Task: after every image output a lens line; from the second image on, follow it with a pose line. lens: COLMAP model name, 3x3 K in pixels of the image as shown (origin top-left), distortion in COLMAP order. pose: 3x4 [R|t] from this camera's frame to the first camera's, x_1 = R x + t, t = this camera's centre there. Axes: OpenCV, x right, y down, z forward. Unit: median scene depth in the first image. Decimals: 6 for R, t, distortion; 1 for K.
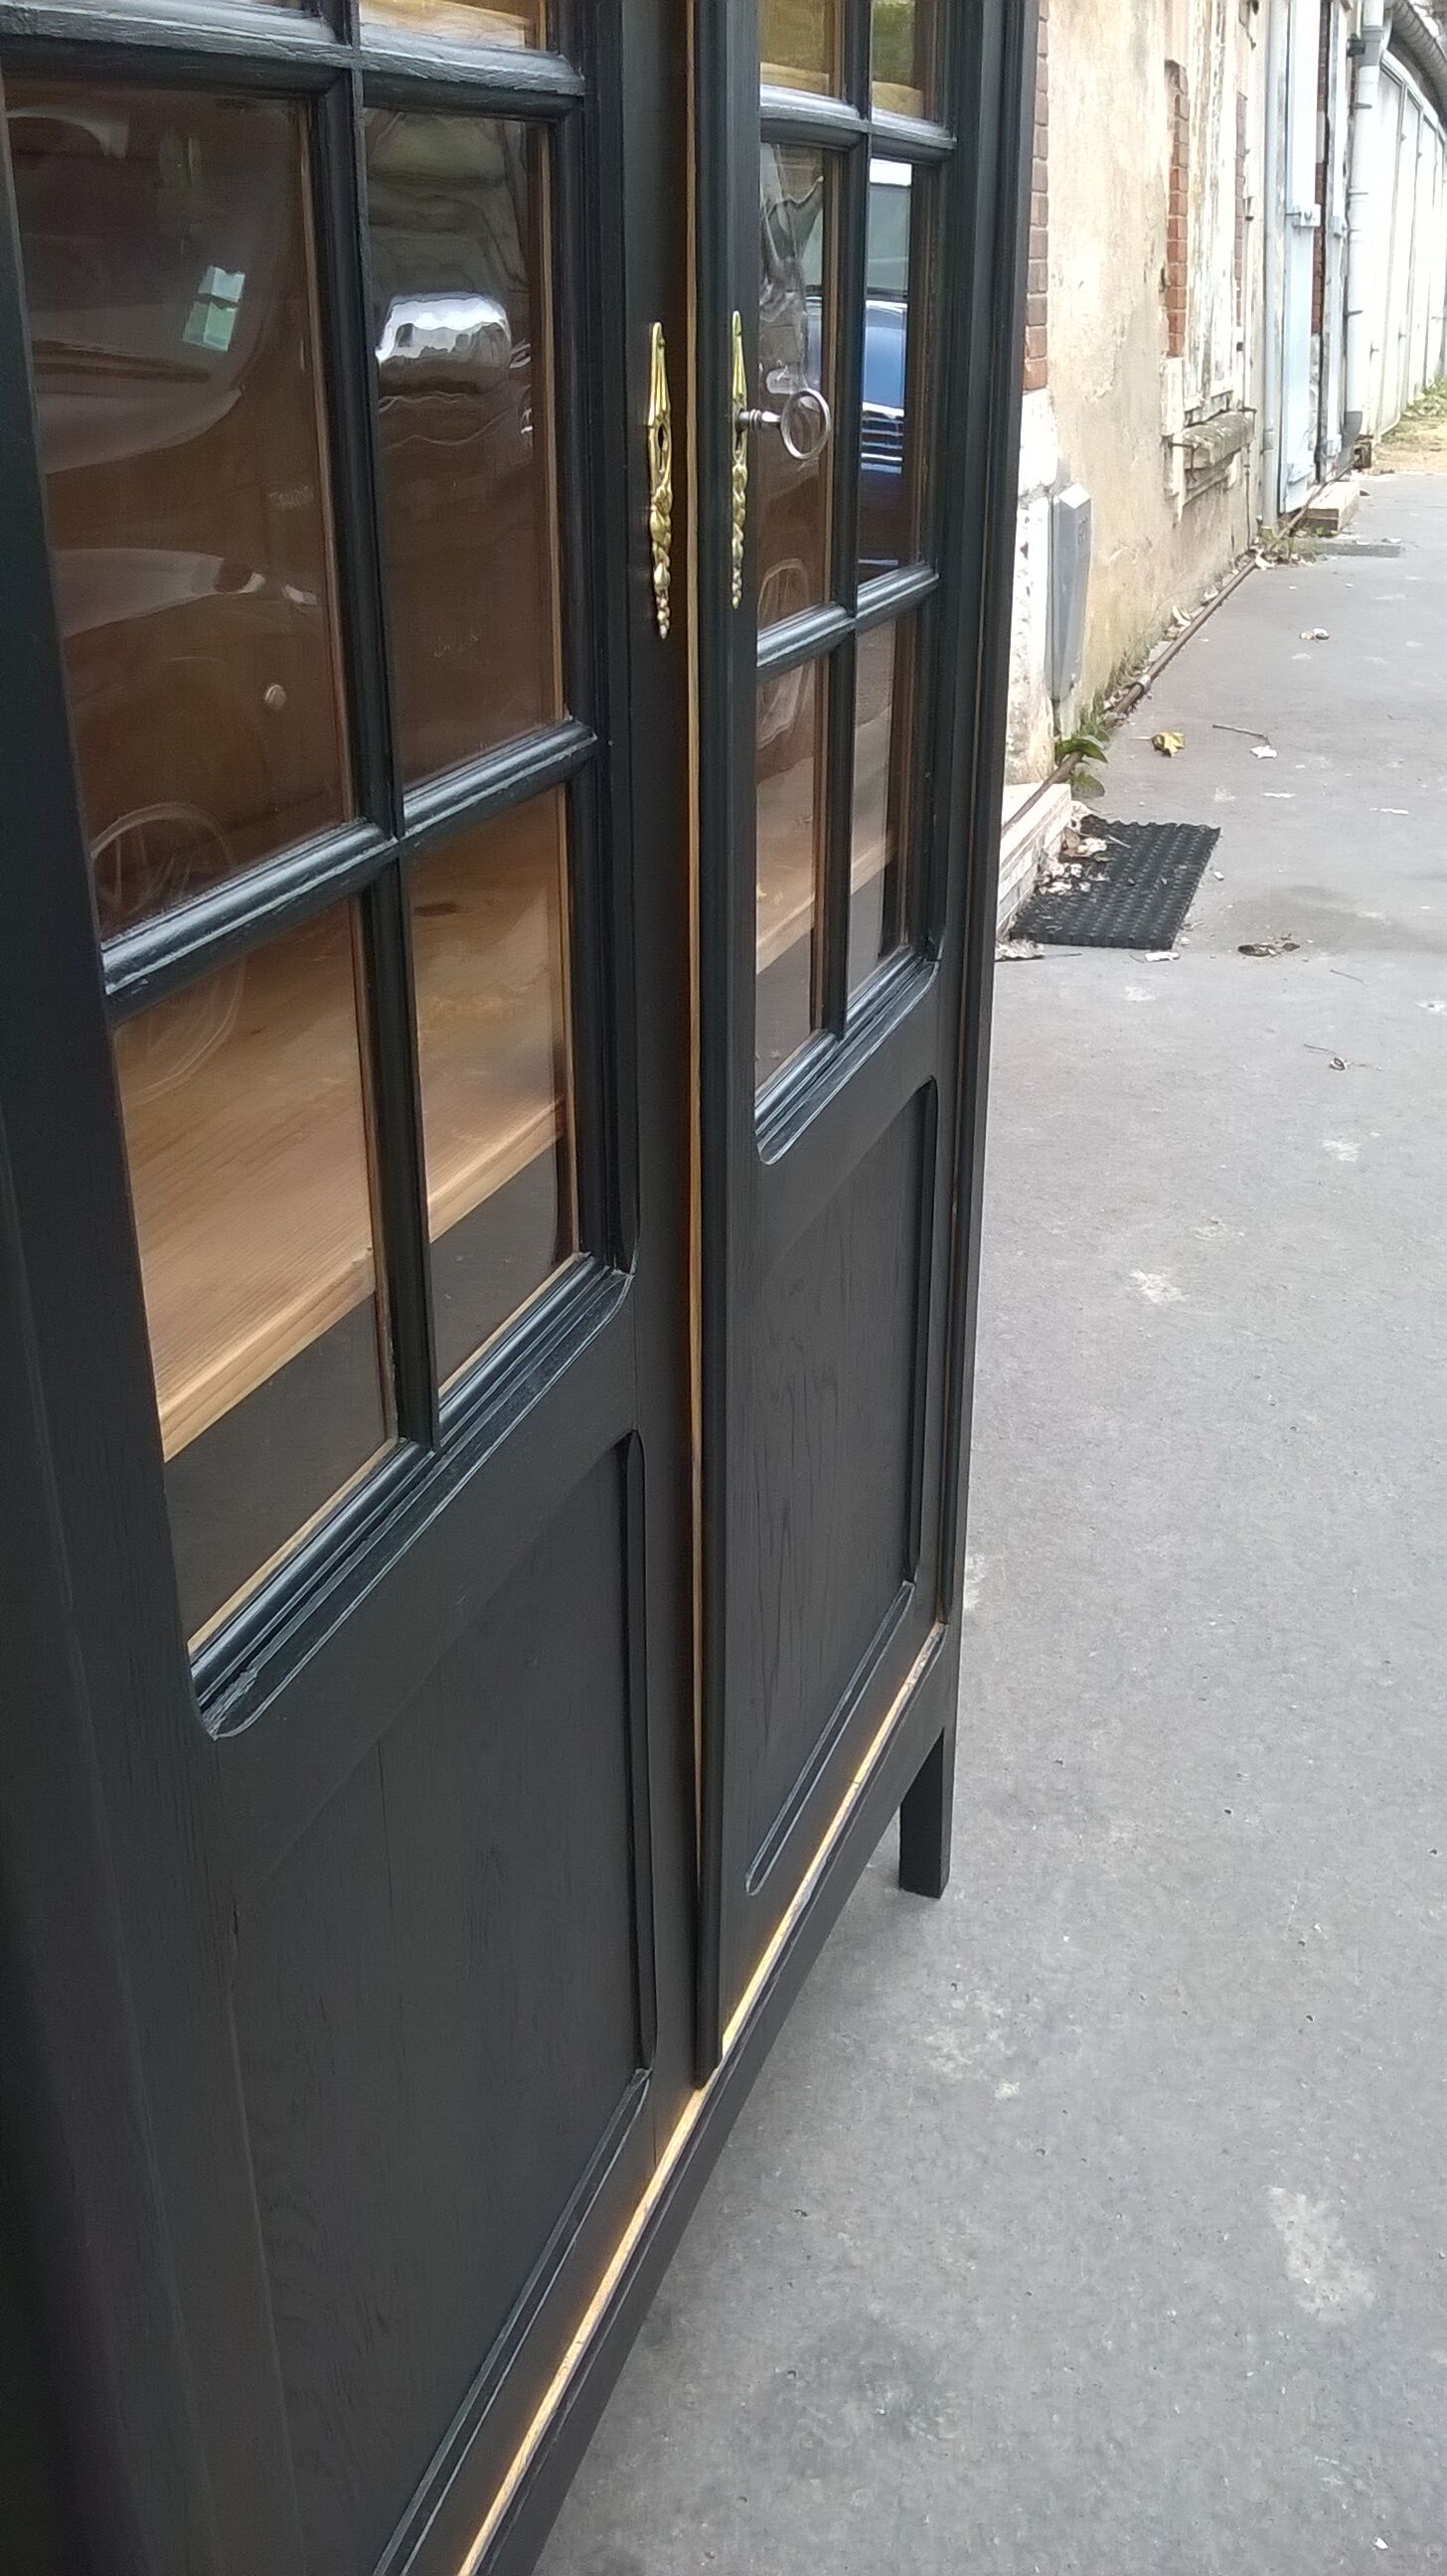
lens RADIAL K [[2253.9, 0, 725.0], [0, 2253.9, 1293.1], [0, 0, 1]] dist [0.038090, -0.150455]
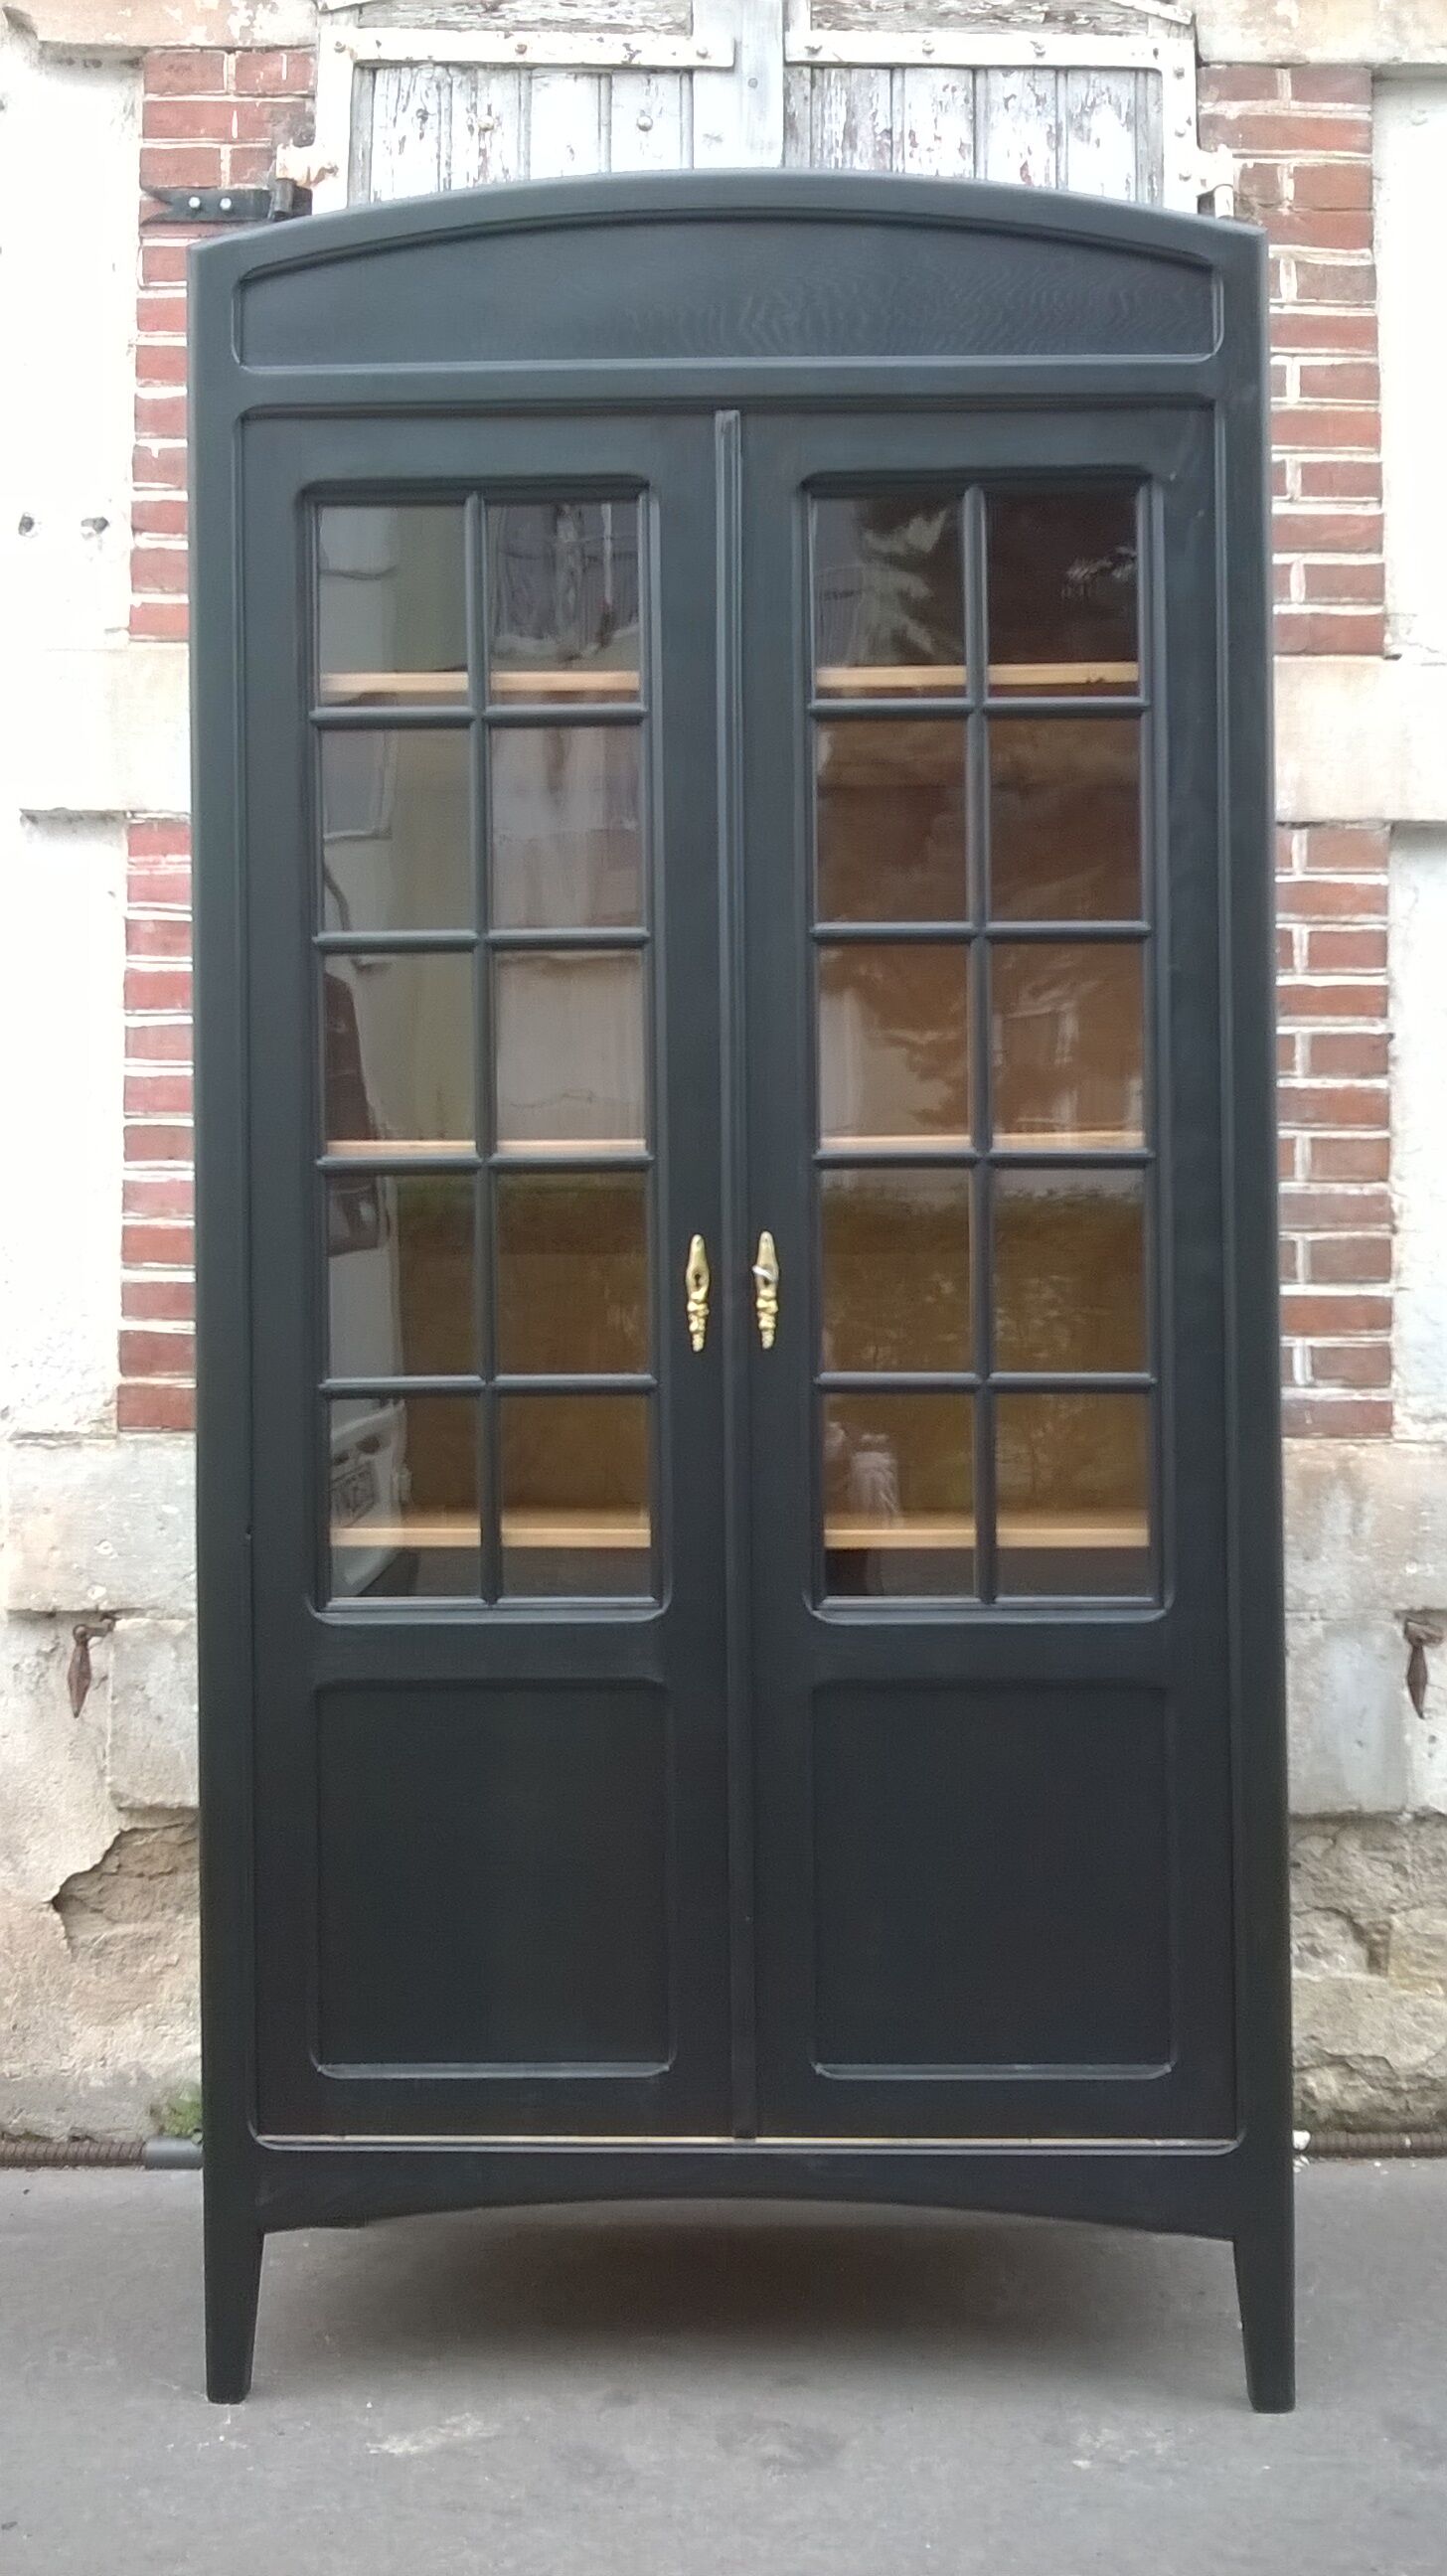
lens RADIAL K [[2253.9, 0, 754.3], [0, 2253.9, 1317.6], [0, 0, 1]] dist [0.038090, -0.150455]
pose [[0.317750, -0.005540, -0.948158, 1.109350], [-0.389747, 0.910834, -0.135935, -0.003879], [0.864368, 0.412735, 0.287259, 0.148831]]
